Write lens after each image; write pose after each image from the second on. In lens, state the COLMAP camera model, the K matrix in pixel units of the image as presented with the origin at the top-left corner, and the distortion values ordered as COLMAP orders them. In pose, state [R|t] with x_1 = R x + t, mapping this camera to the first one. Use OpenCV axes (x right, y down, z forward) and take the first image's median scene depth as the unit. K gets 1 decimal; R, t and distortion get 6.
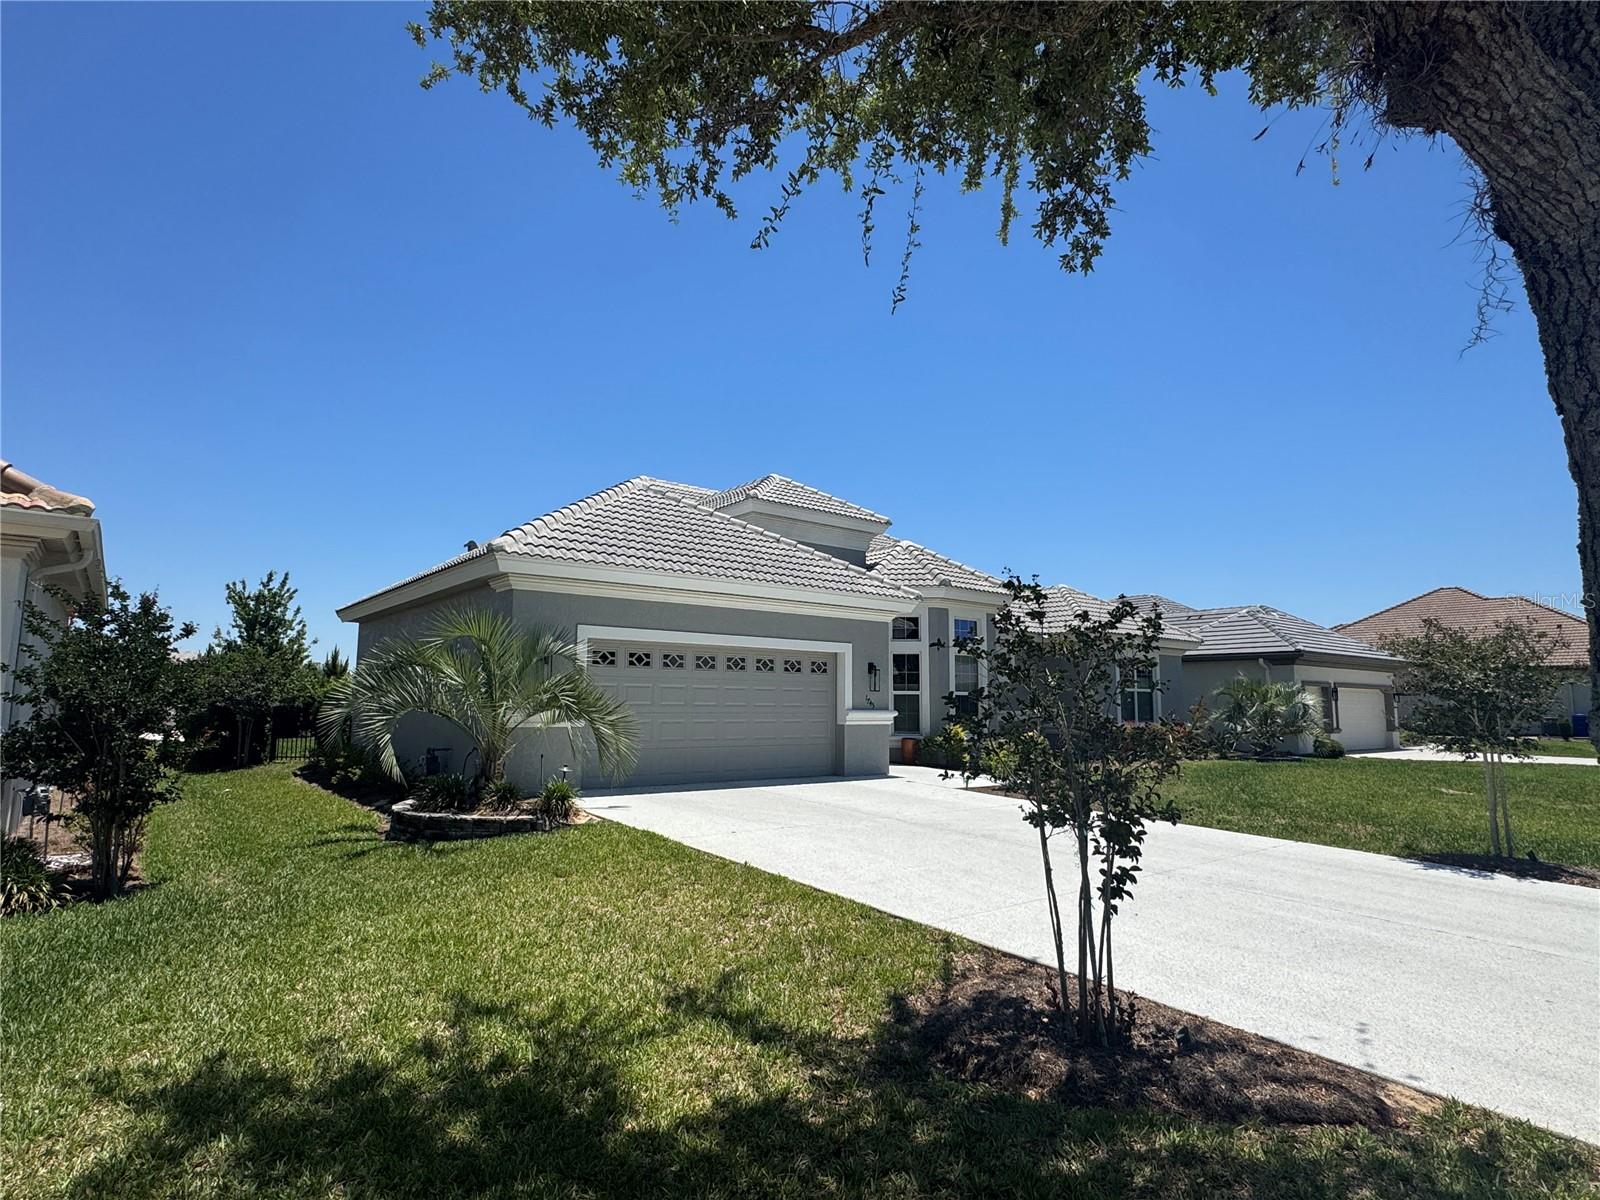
lens RADIAL K [[842.2, 0, 800.0], [0, 842.2, 600.0], [0, 0, 1]] dist [-0.003040, 0.001318]
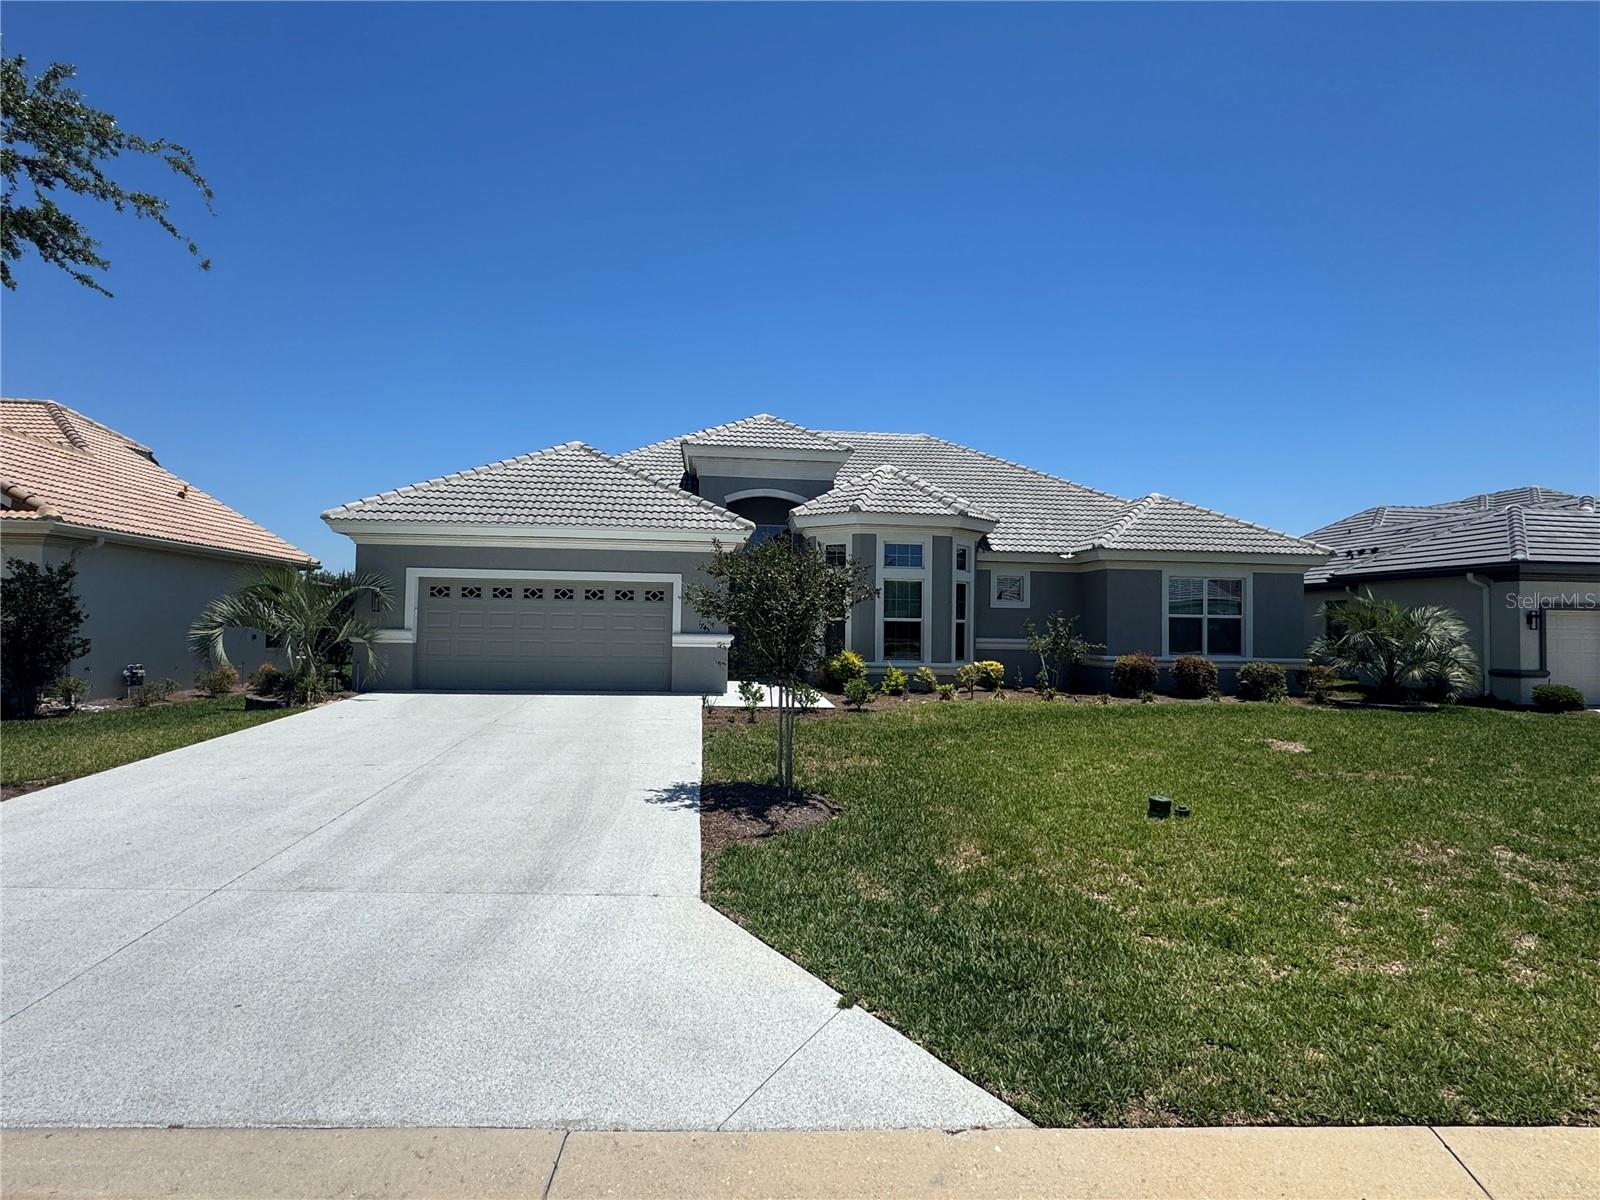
lens RADIAL K [[842.2, 0, 800.0], [0, 842.2, 600.0], [0, 0, 1]] dist [-0.003040, 0.001318]
pose [[0.851791, -0.021127, -0.523456, 0.736514], [0.057863, 0.996867, 0.053924, 0.033849], [0.520677, -0.076221, 0.850345, 0.133787]]
